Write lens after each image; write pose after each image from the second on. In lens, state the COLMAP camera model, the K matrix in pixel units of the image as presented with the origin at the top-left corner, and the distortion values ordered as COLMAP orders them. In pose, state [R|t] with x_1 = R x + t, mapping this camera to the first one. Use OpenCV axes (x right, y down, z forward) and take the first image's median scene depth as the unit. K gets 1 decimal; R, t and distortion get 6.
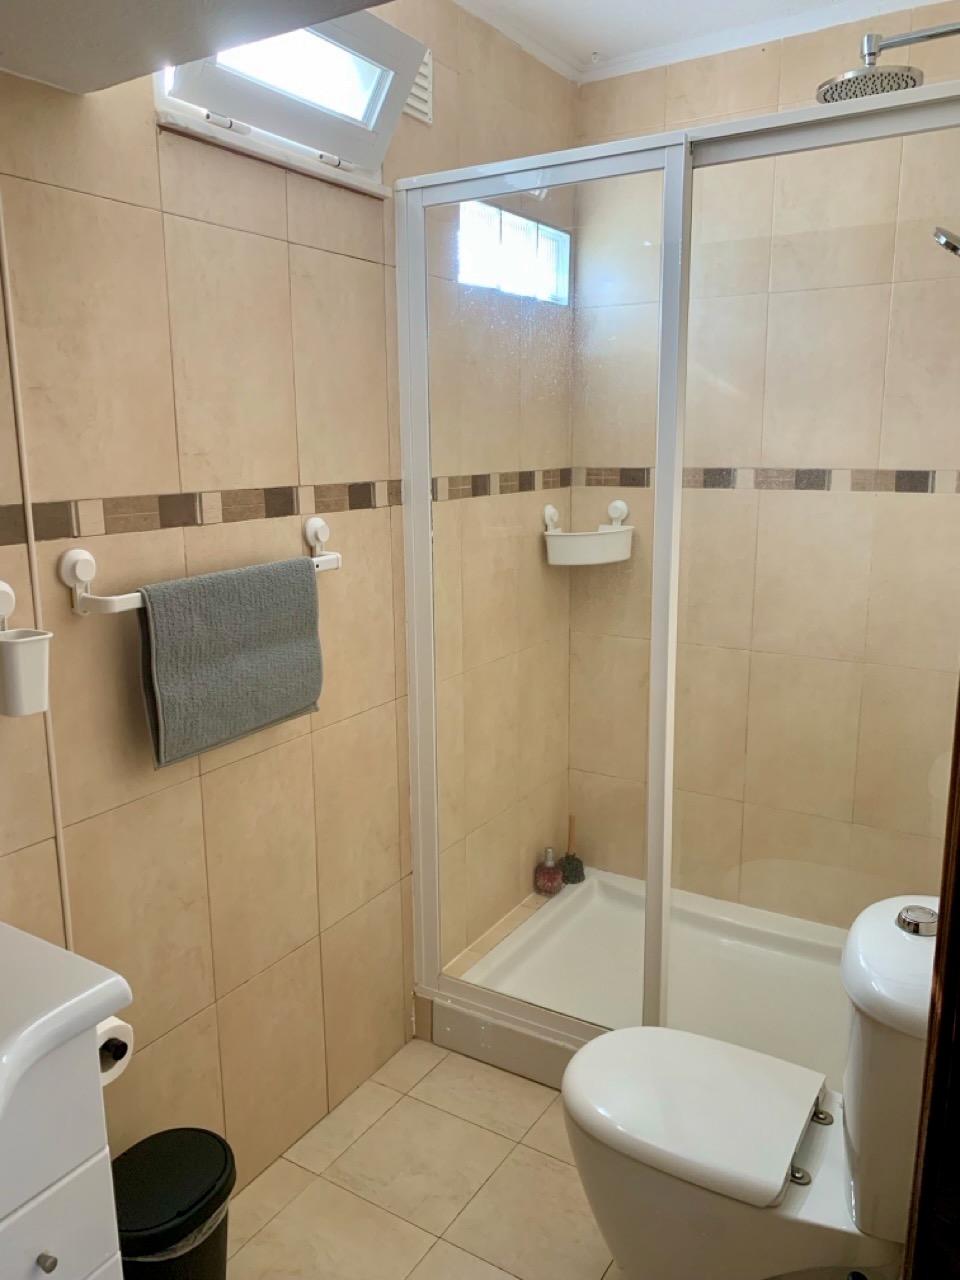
lens RADIAL K [[979.9, 0, 477.0], [0, 979.9, 641.0], [0, 0, 1]] dist [0.035536, -0.044402]
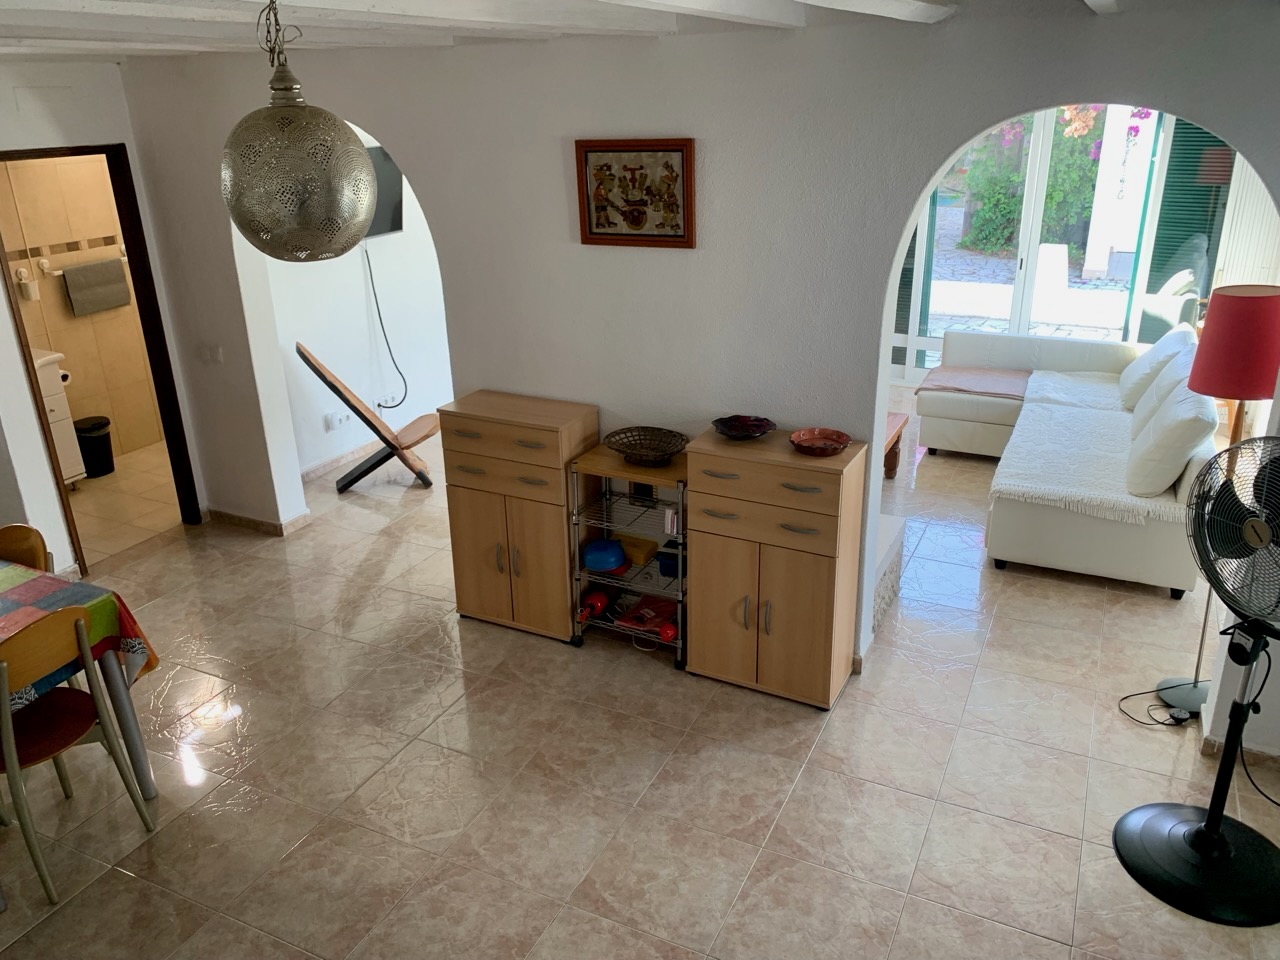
lens RADIAL K [[979.9, 0, 641.8], [0, 979.9, 477.7], [0, 0, 1]] dist [0.035536, -0.044402]
pose [[0.996560, -0.044297, 0.070036, 1.568581], [0.031864, 0.984998, 0.169600, 0.163607], [-0.076498, -0.166785, 0.983021, -3.019957]]
